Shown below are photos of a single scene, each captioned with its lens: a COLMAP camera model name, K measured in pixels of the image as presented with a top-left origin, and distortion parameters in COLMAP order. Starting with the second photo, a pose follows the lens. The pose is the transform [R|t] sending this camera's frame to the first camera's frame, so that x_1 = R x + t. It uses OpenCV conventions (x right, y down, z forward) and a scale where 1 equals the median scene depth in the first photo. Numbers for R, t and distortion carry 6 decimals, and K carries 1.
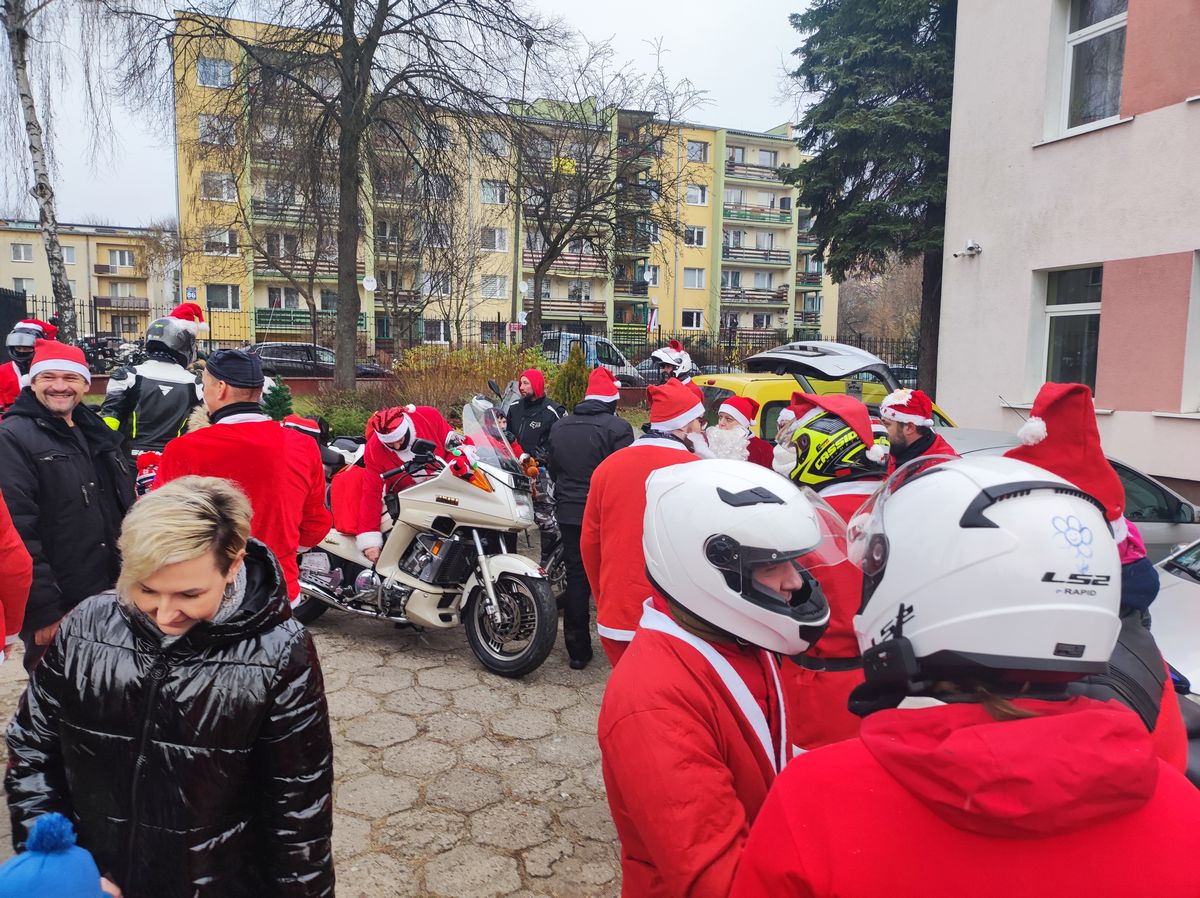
lens RADIAL K [[876.5, 0, 607.7], [0, 876.5, 448.8], [0, 0, 1]] dist [0.033025, -0.025599]
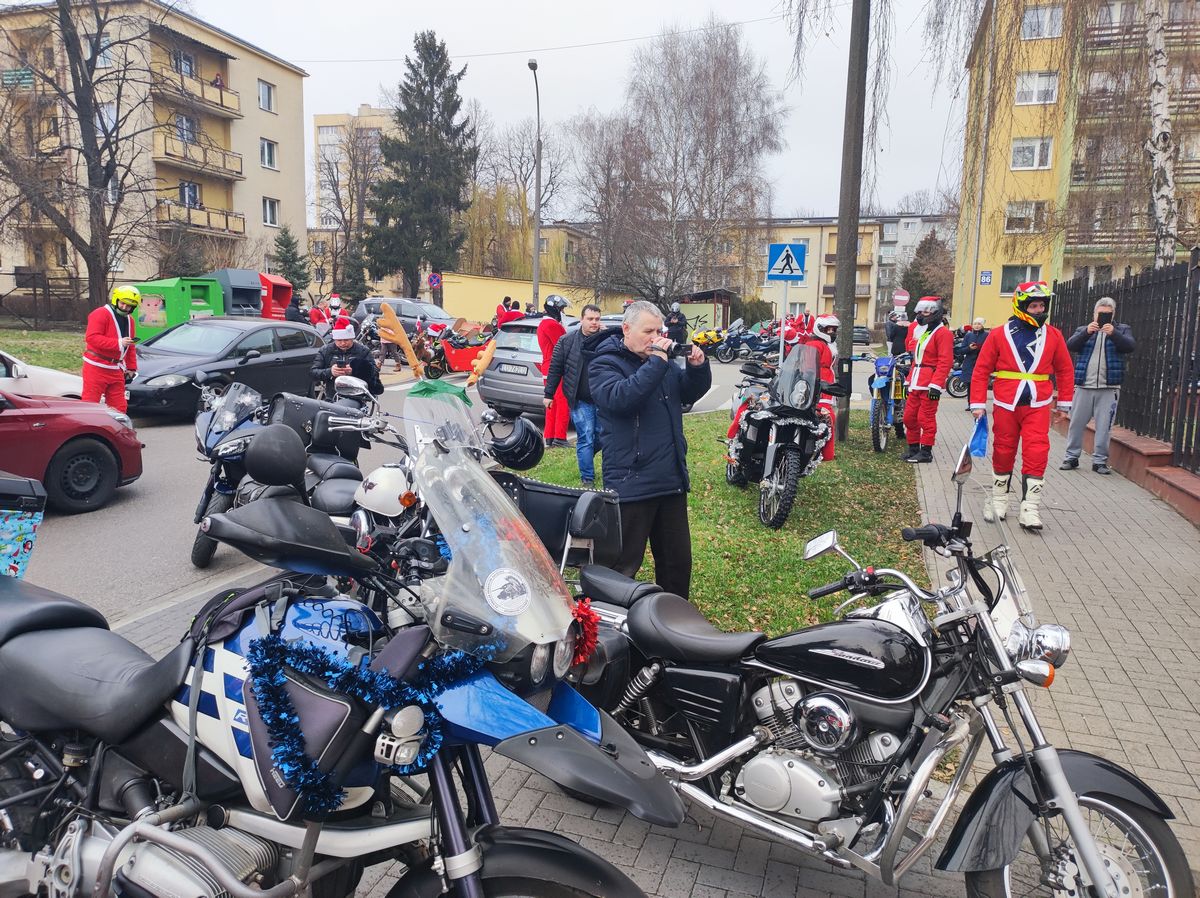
lens RADIAL K [[876.5, 0, 603.5], [0, 876.5, 447.4], [0, 0, 1]] dist [0.033025, -0.025599]
pose [[0.774039, 0.080758, -0.627966, -0.270640], [-0.068290, 0.996695, 0.044002, -0.021334], [0.629444, 0.008825, 0.776996, 0.073729]]
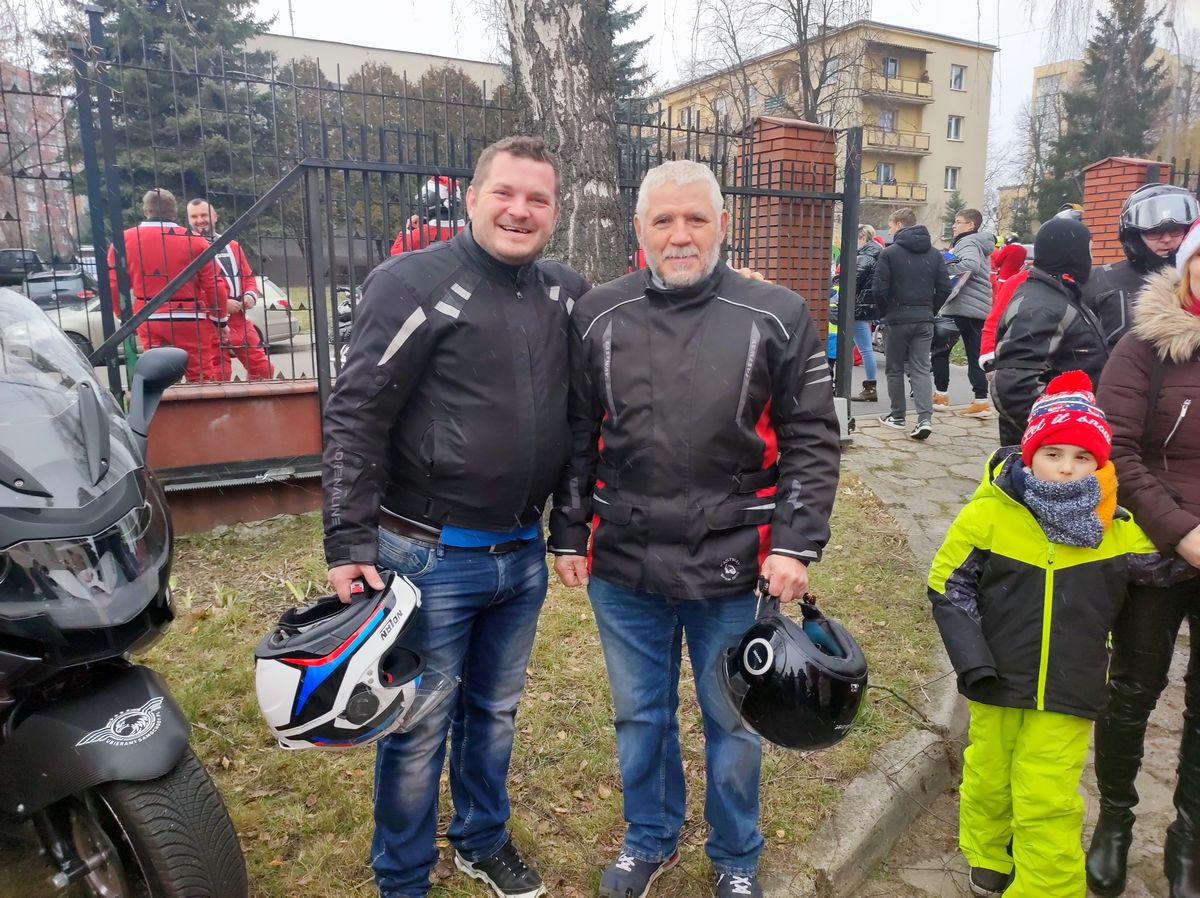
lens RADIAL K [[876.5, 0, 604.0], [0, 876.5, 449.3], [0, 0, 1]] dist [0.033025, -0.025599]
pose [[0.123908, 0.158725, -0.979517, 0.026307], [-0.086993, 0.985061, 0.148619, 0.011929], [0.988473, 0.066796, 0.135865, -0.002547]]
